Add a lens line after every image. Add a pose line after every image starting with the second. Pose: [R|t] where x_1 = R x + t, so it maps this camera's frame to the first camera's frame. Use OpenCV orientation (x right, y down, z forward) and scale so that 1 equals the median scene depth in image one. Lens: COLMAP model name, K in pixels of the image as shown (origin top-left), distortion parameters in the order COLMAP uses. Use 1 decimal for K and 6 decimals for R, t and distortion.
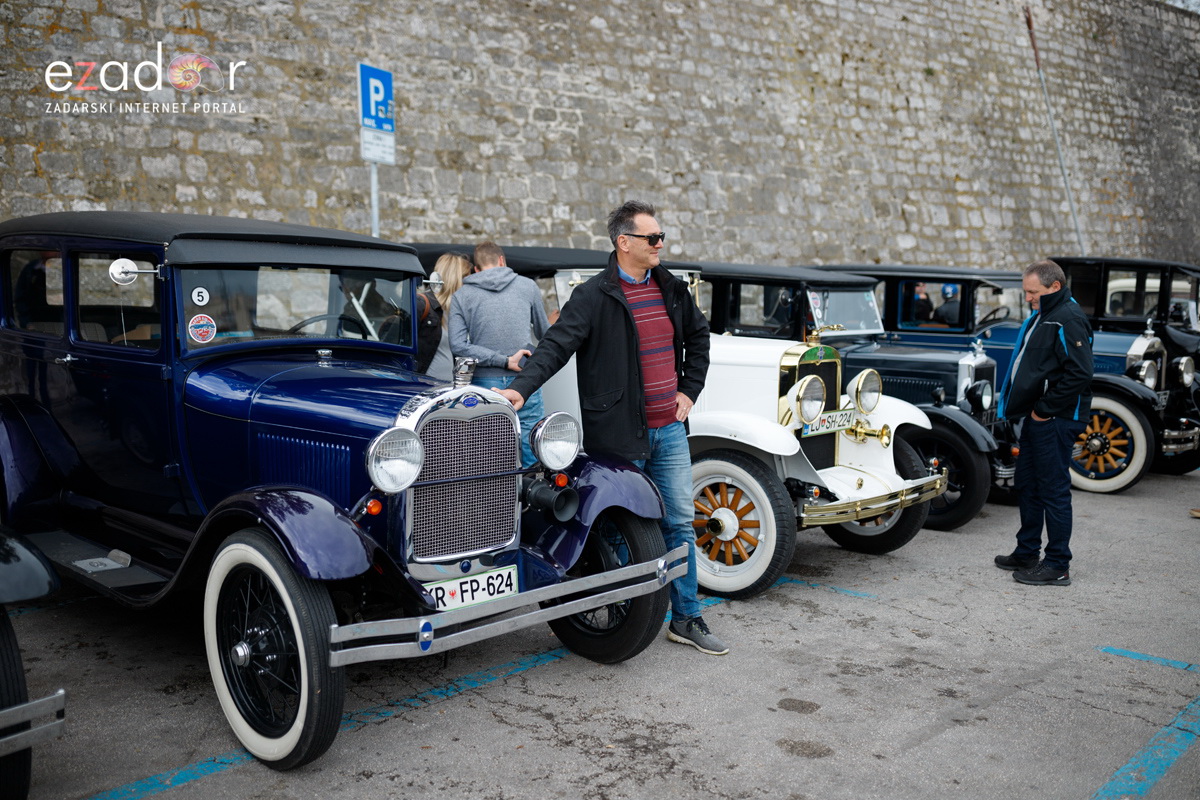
lens RADIAL K [[1155.7, 0, 600.2], [0, 1155.7, 401.3], [0, 0, 1]] dist [0.007542, 0.000000]
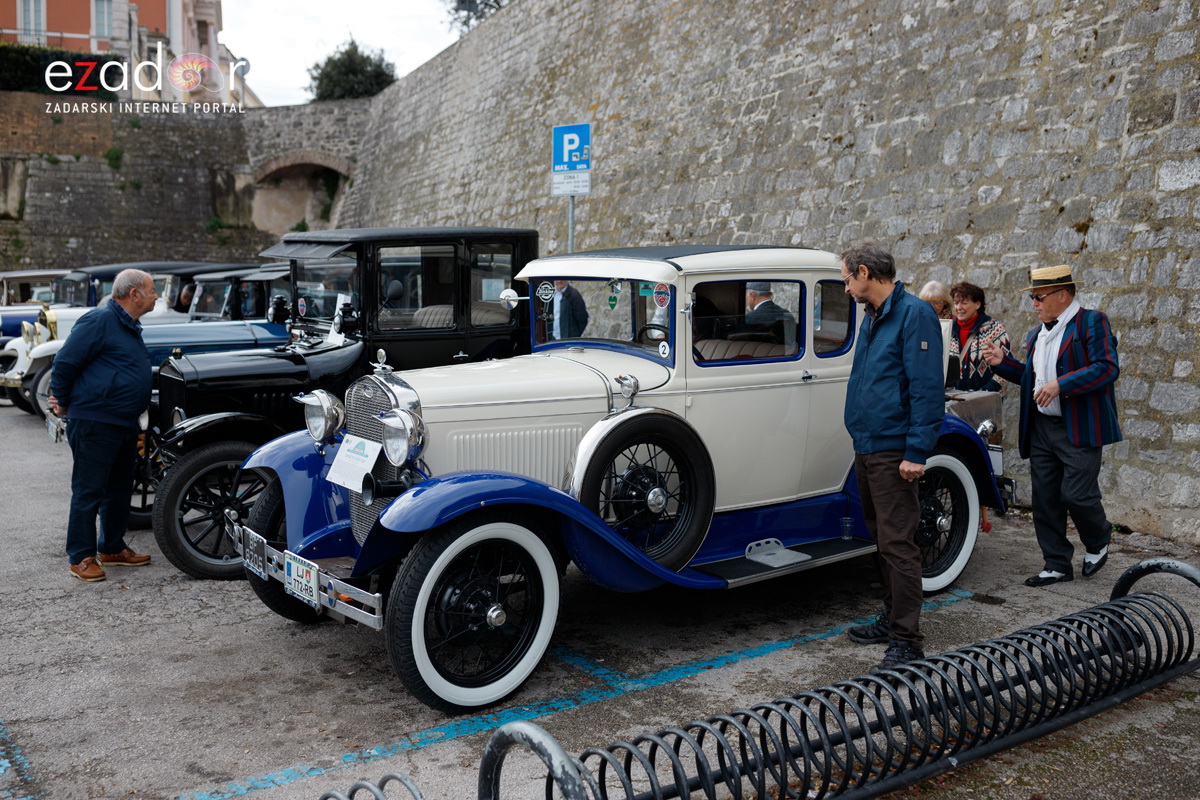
lens RADIAL K [[1155.7, 0, 599.9], [0, 1155.7, 398.8], [0, 0, 1]] dist [0.007542, 0.000000]
pose [[-0.200500, 0.076726, -0.976685, 1.119173], [-0.105459, 0.989446, 0.099377, -0.110939], [0.974001, 0.122926, -0.190293, 1.315612]]
